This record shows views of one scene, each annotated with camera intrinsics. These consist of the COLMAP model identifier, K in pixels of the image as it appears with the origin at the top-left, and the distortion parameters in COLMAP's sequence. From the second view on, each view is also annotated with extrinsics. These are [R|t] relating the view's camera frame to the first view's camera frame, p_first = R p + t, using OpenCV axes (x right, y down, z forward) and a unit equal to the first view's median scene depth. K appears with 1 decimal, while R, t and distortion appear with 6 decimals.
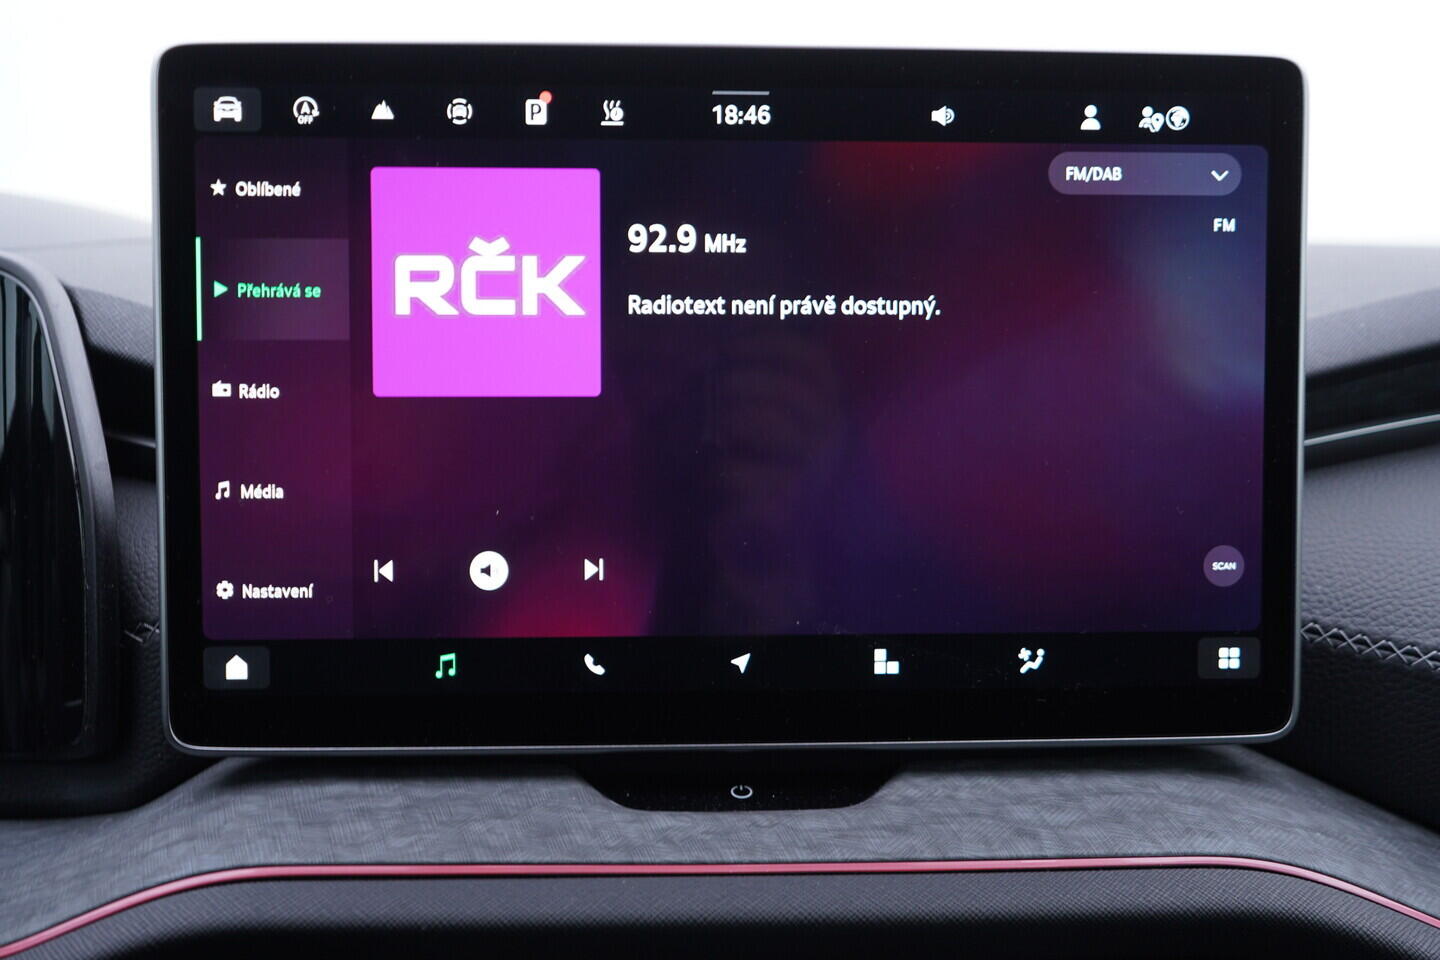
lens RADIAL K [[1469.9, 0, 717.9], [0, 1469.9, 474.9], [0, 0, 1]] dist [-0.001661, 0.000000]
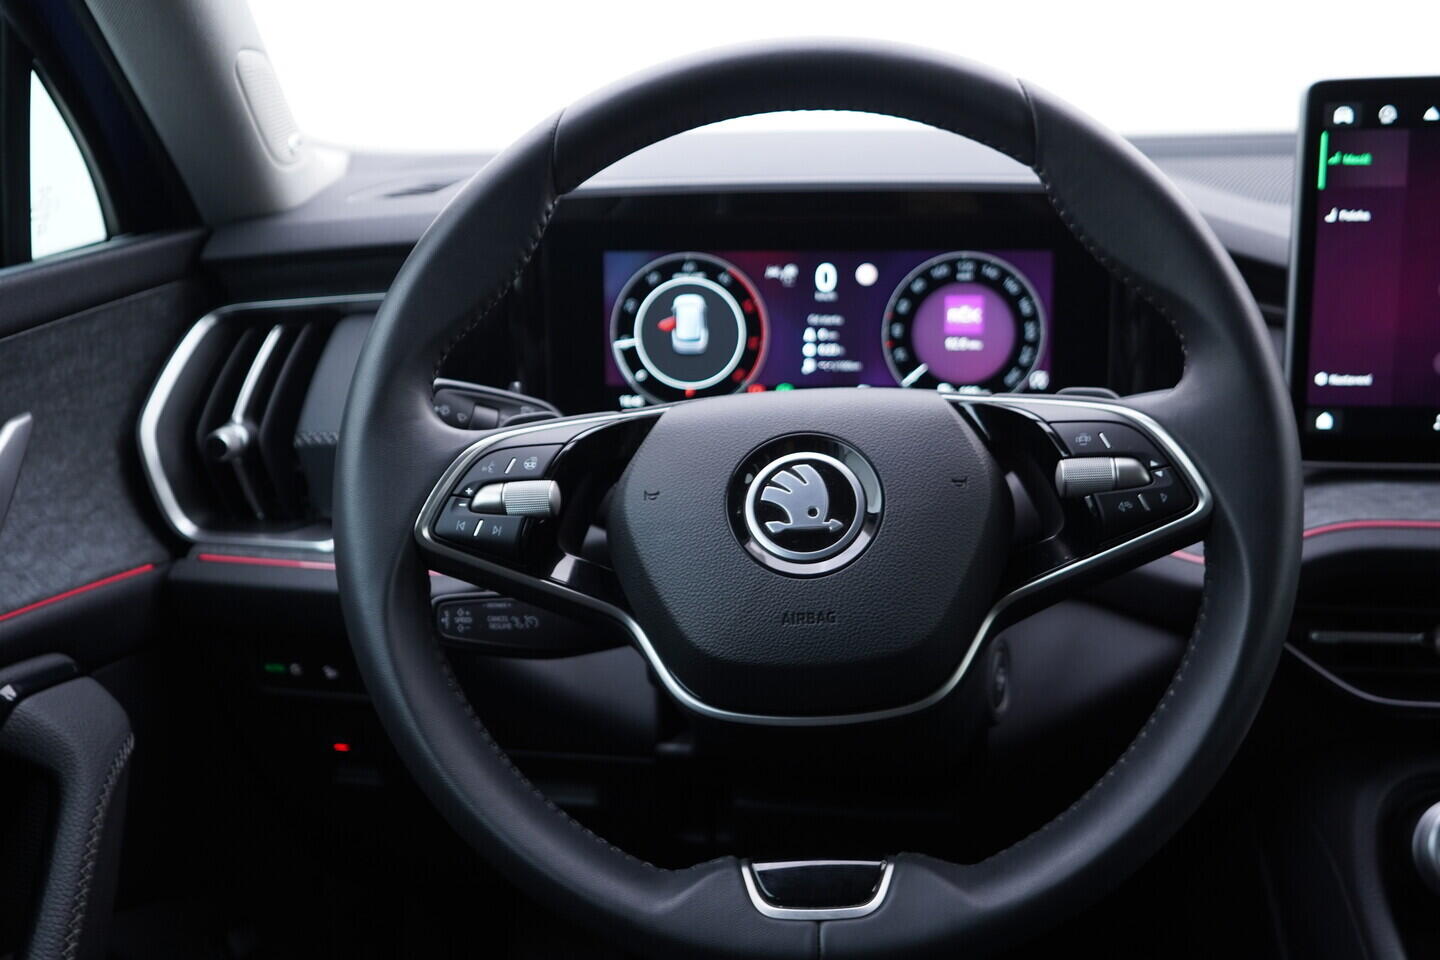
lens RADIAL K [[1469.9, 0, 722.7], [0, 1469.9, 475.9], [0, 0, 1]] dist [-0.001661, 0.000000]
pose [[0.987102, 0.019420, -0.158911, -0.793529], [0.001833, 0.991180, 0.132513, -0.048279], [0.160083, -0.131095, 0.978360, -0.964457]]
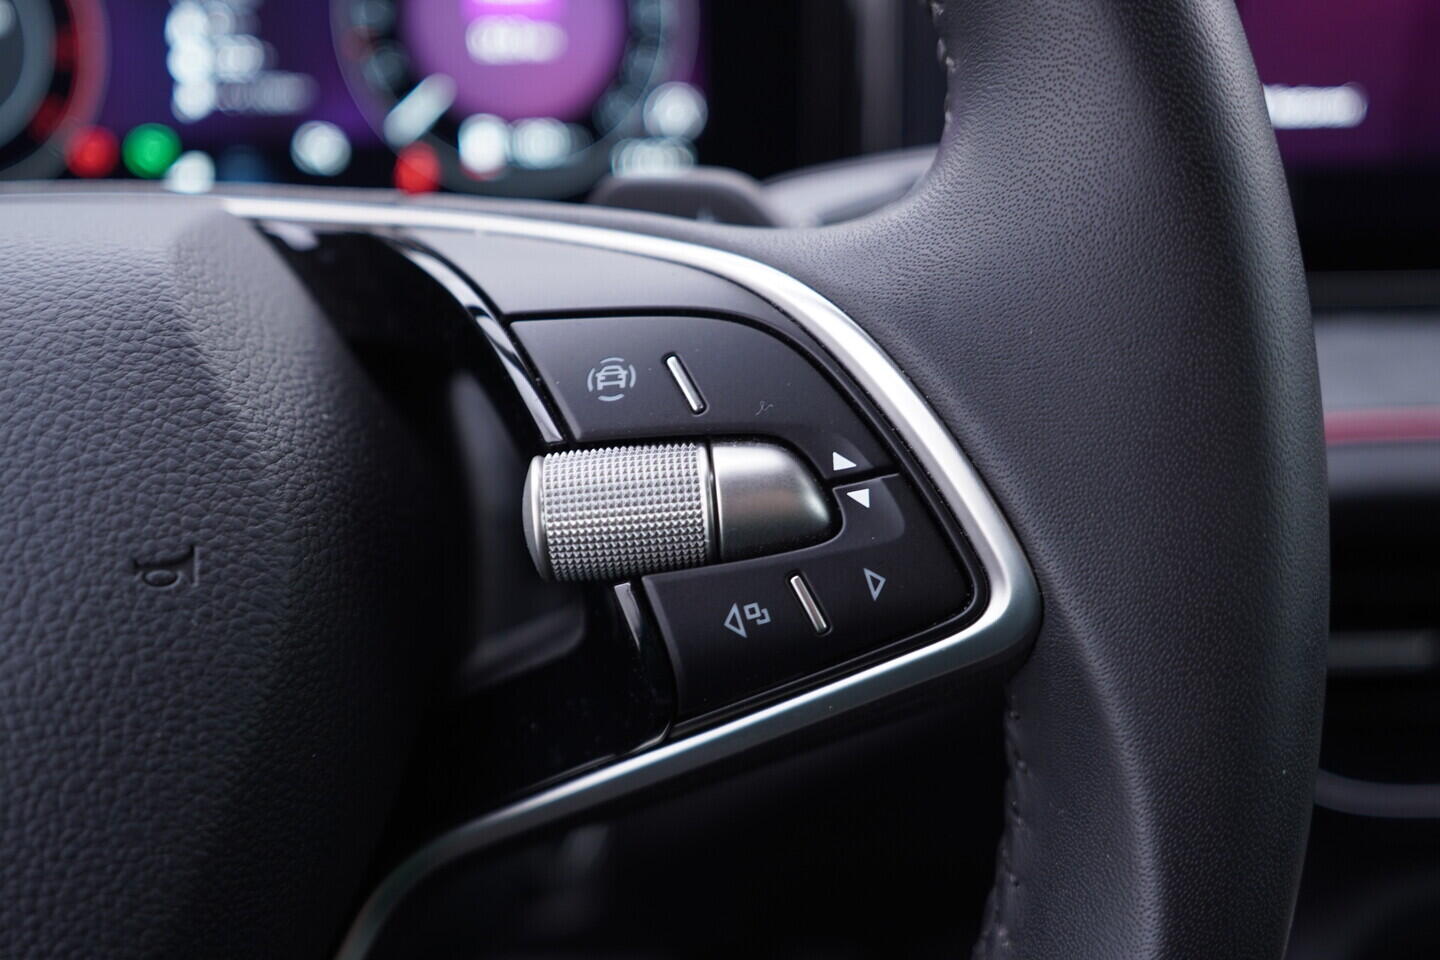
lens RADIAL K [[1469.9, 0, 725.6], [0, 1469.9, 491.6], [0, 0, 1]] dist [-0.001661, 0.000000]
pose [[0.999776, -0.006276, -0.020208, -0.629101], [0.012764, 0.940555, 0.339402, -0.004469], [0.016876, -0.339584, 0.940424, 0.123096]]
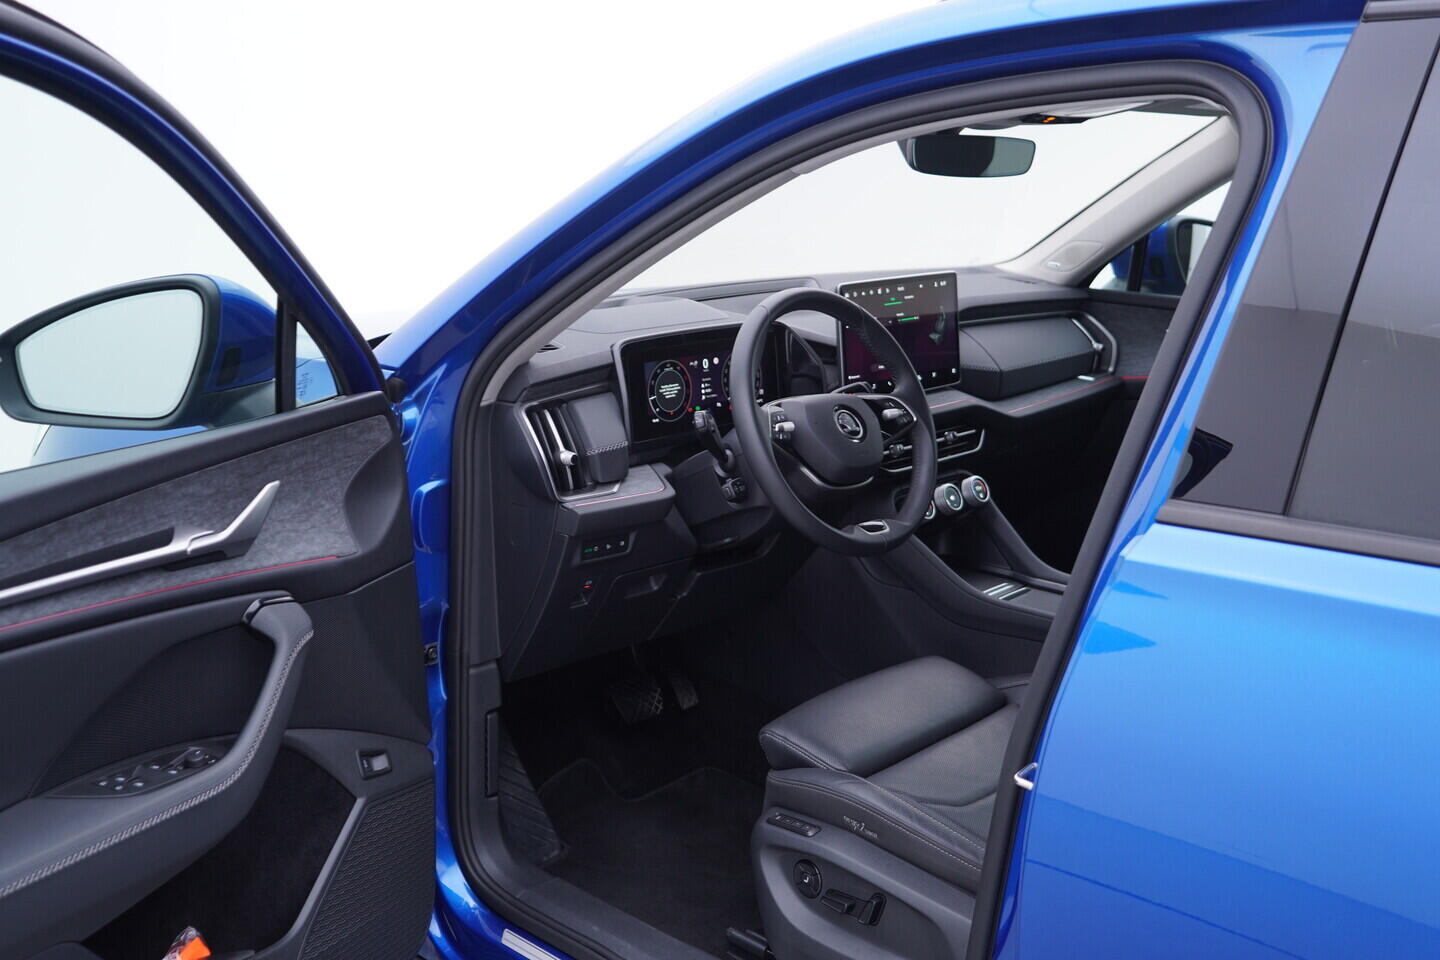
lens RADIAL K [[1469.9, 0, 718.7], [0, 1469.9, 477.7], [0, 0, 1]] dist [-0.001661, 0.000000]
pose [[0.733188, -0.161428, 0.660587, -4.685012], [0.091225, 0.985984, 0.139694, -0.396204], [-0.673879, -0.042160, 0.737638, -3.000502]]
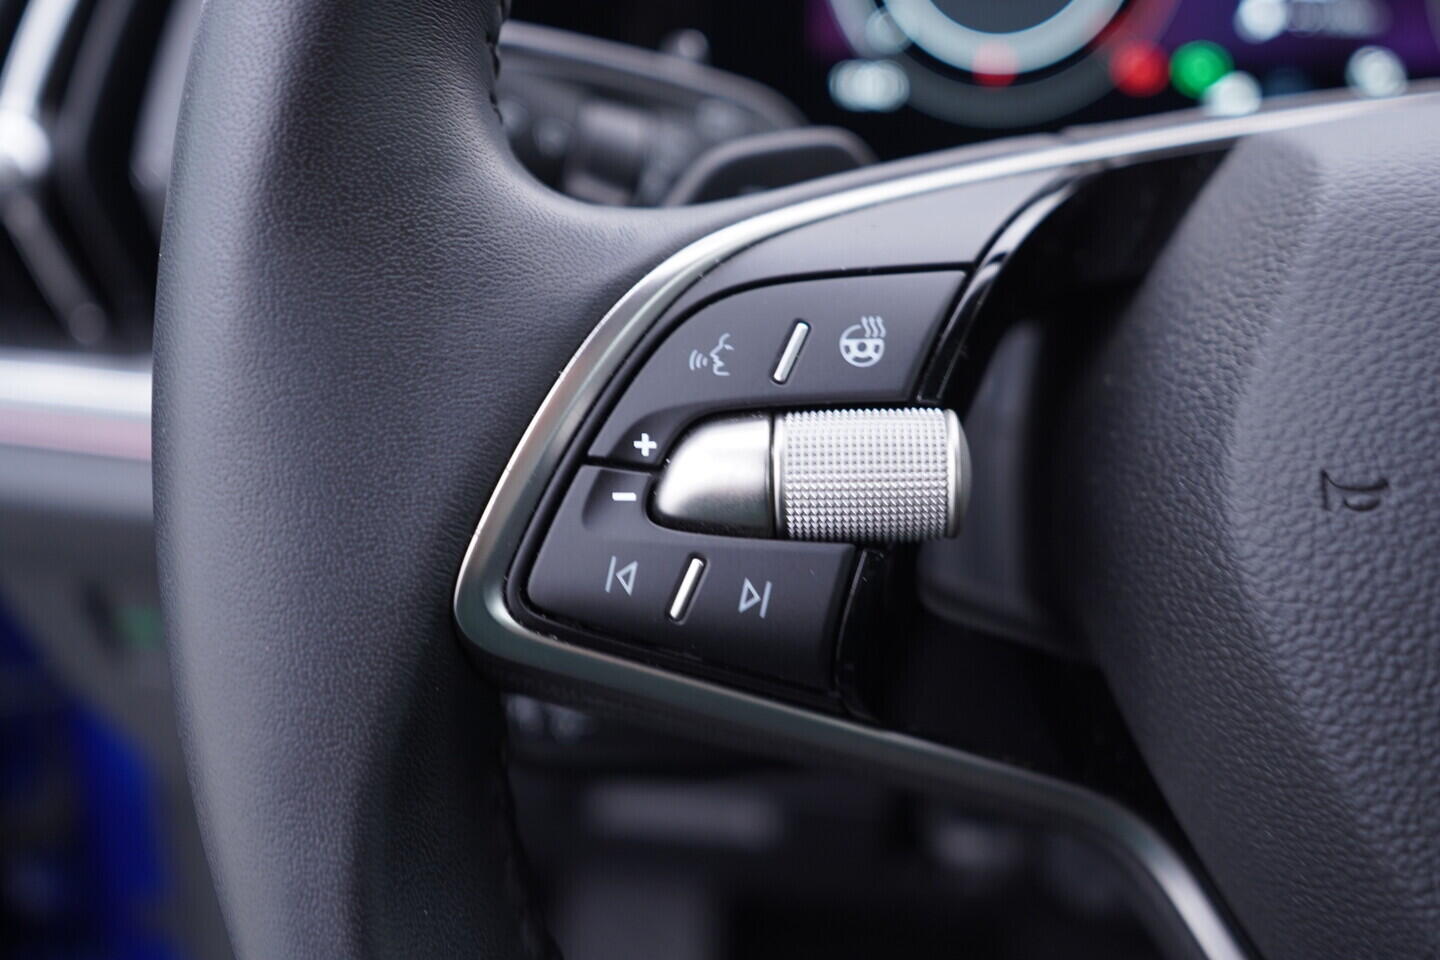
lens RADIAL K [[1469.9, 0, 727.4], [0, 1469.9, 467.2], [0, 0, 1]] dist [-0.001661, 0.000000]
pose [[0.989935, 0.064425, -0.126005, -1.216043], [-0.017356, 0.938916, 0.343709, 0.029582], [0.140451, -0.338063, 0.930584, 0.086753]]
